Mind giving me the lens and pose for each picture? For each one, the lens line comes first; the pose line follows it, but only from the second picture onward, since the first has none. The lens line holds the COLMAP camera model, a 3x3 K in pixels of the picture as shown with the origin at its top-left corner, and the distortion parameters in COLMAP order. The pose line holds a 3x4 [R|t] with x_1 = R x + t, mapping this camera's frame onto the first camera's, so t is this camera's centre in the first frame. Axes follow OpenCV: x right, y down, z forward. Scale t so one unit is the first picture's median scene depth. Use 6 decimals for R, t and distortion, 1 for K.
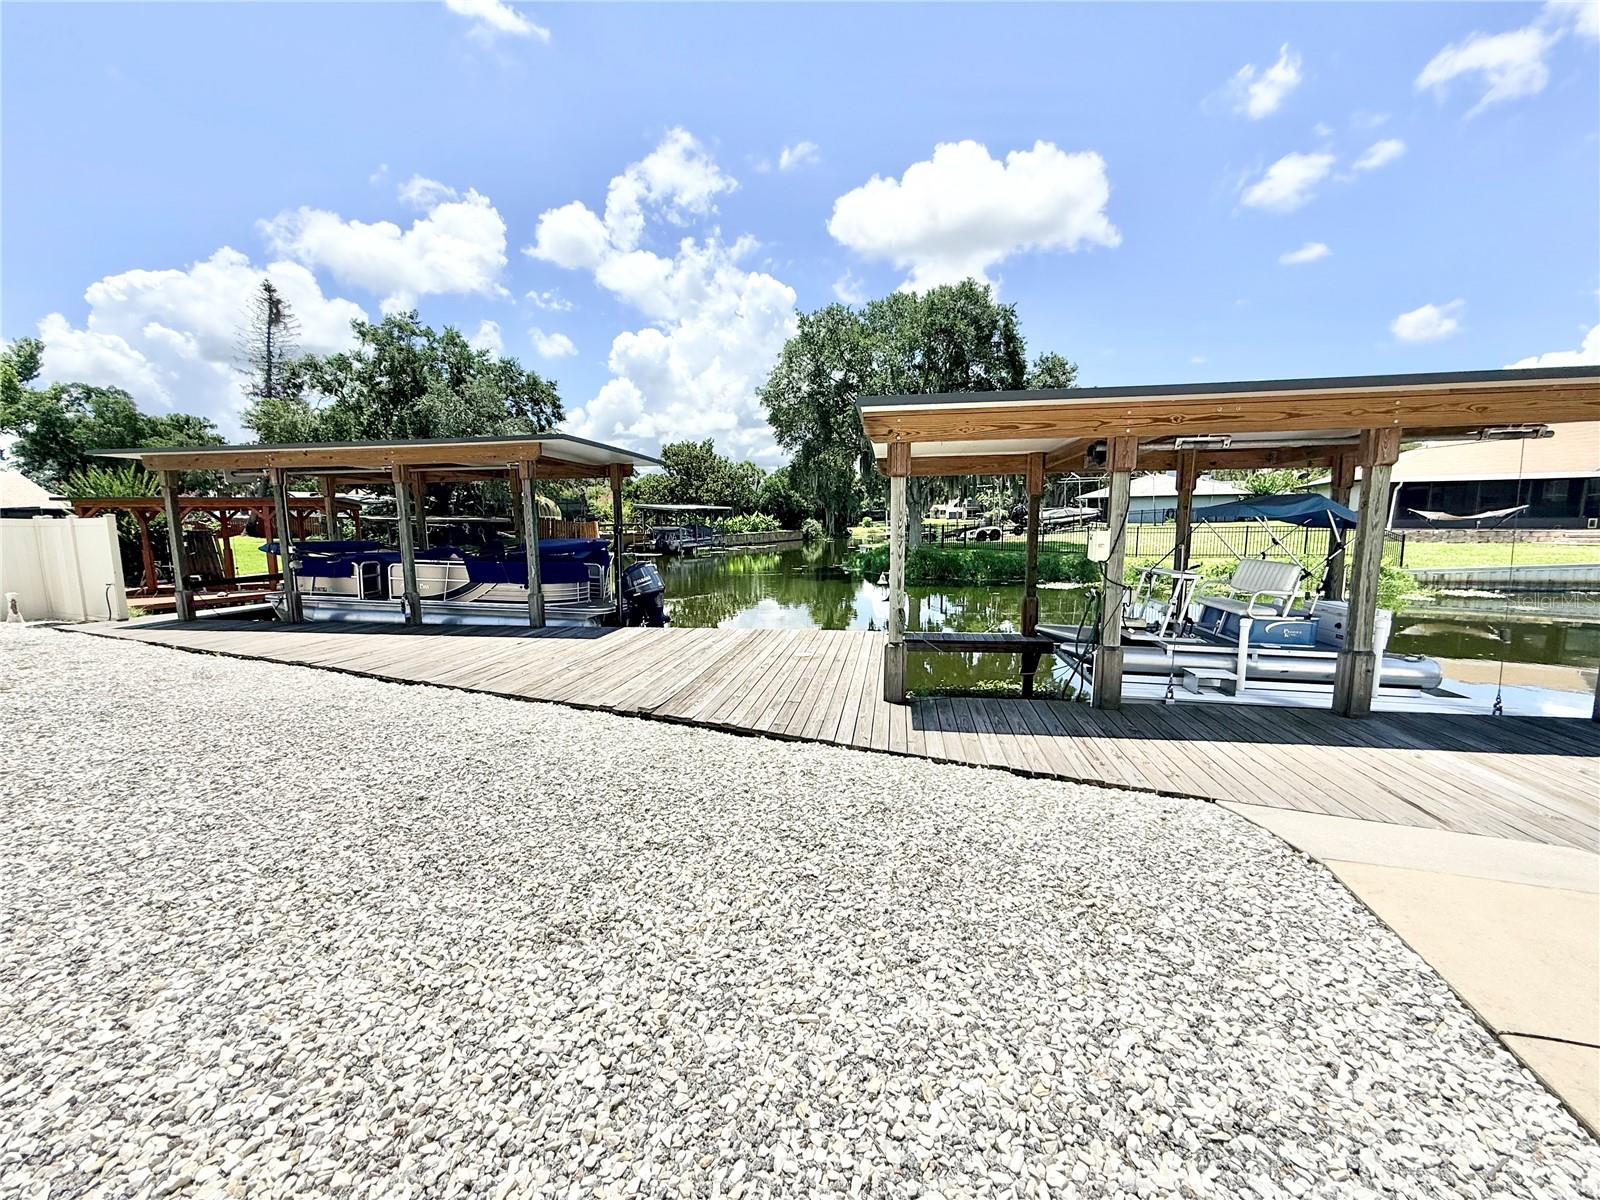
lens RADIAL K [[642.0, 0, 801.1], [0, 642.0, 601.8], [0, 0, 1]] dist [0.001260, -0.000180]
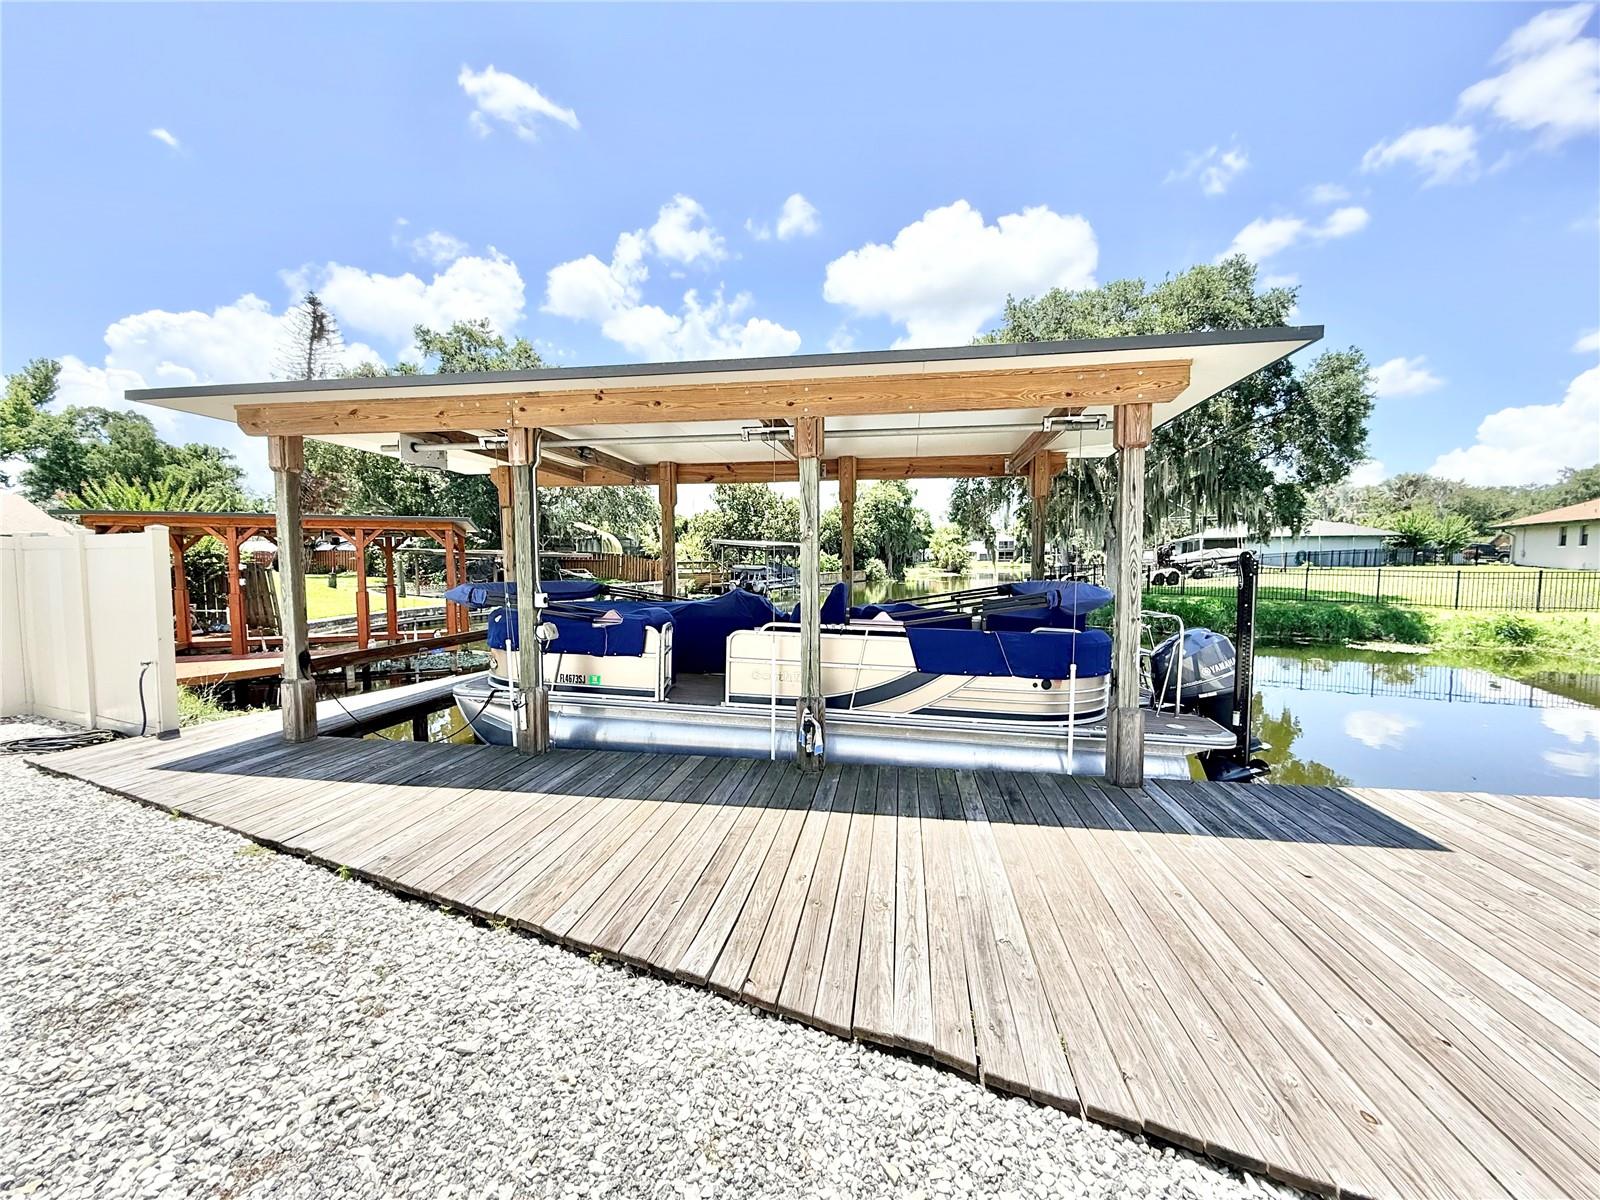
lens RADIAL K [[642.0, 0, 801.1], [0, 642.0, 601.8], [0, 0, 1]] dist [0.001260, -0.000180]
pose [[0.999954, 0.009553, 0.000255, -0.099556], [-0.009518, 0.997993, -0.062611, -0.008604], [-0.000852, 0.062606, 0.998038, 0.087098]]
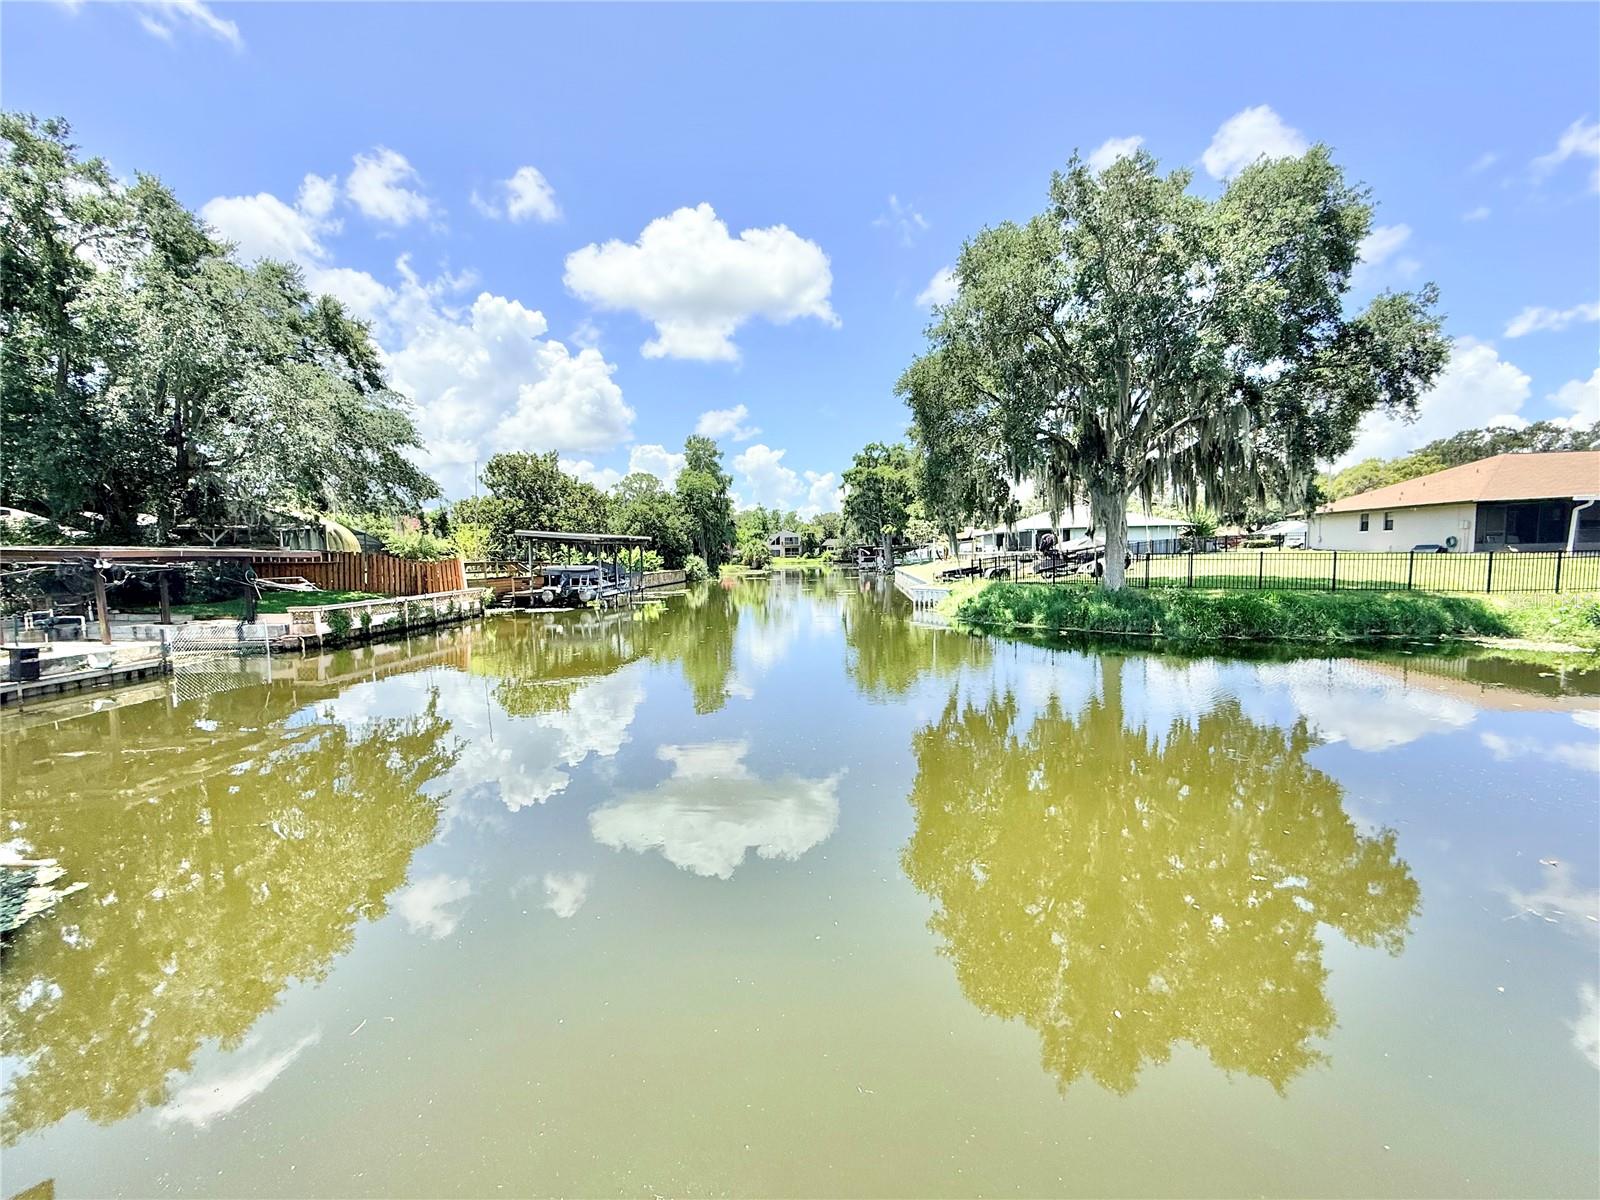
lens RADIAL K [[642.0, 0, 801.1], [0, 642.0, 601.8], [0, 0, 1]] dist [0.001260, -0.000180]
pose [[0.934073, -0.033002, 0.355554, -0.162121], [0.054929, 0.997148, -0.051751, -0.024893], [-0.352833, 0.067870, 0.933222, 0.230990]]
